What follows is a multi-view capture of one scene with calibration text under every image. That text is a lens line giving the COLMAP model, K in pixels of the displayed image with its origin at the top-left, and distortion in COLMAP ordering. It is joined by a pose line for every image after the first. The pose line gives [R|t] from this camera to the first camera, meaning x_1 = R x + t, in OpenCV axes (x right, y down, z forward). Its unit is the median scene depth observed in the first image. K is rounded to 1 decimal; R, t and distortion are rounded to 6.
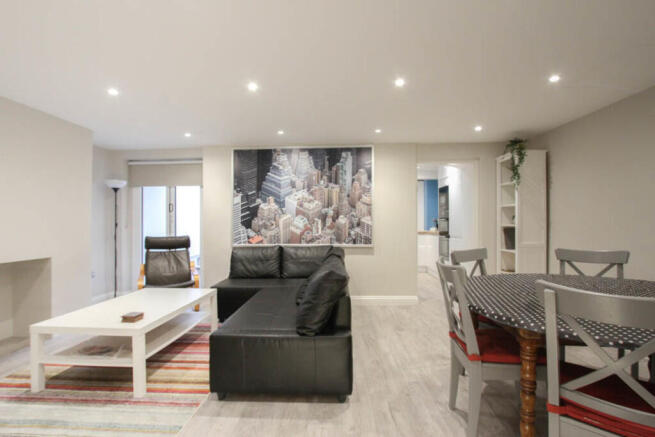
lens RADIAL K [[313.2, 0, 327.5], [0, 313.2, 218.5], [0, 0, 1]] dist [-0.001904, 0.000059]
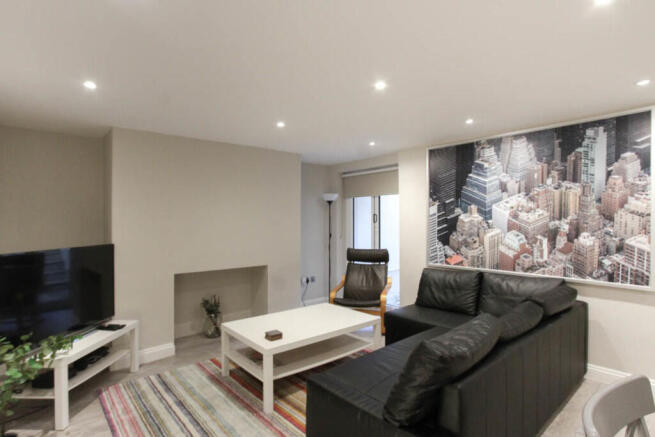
lens RADIAL K [[351.4, 0, 327.5], [0, 351.4, 218.5], [0, 0, 1]] dist [-0.014273, 0.000525]
pose [[0.687015, 0.000619, -0.726643, 0.194645], [0.010035, 0.999896, 0.010340, -0.049428], [0.726574, -0.014396, 0.686937, 0.159932]]
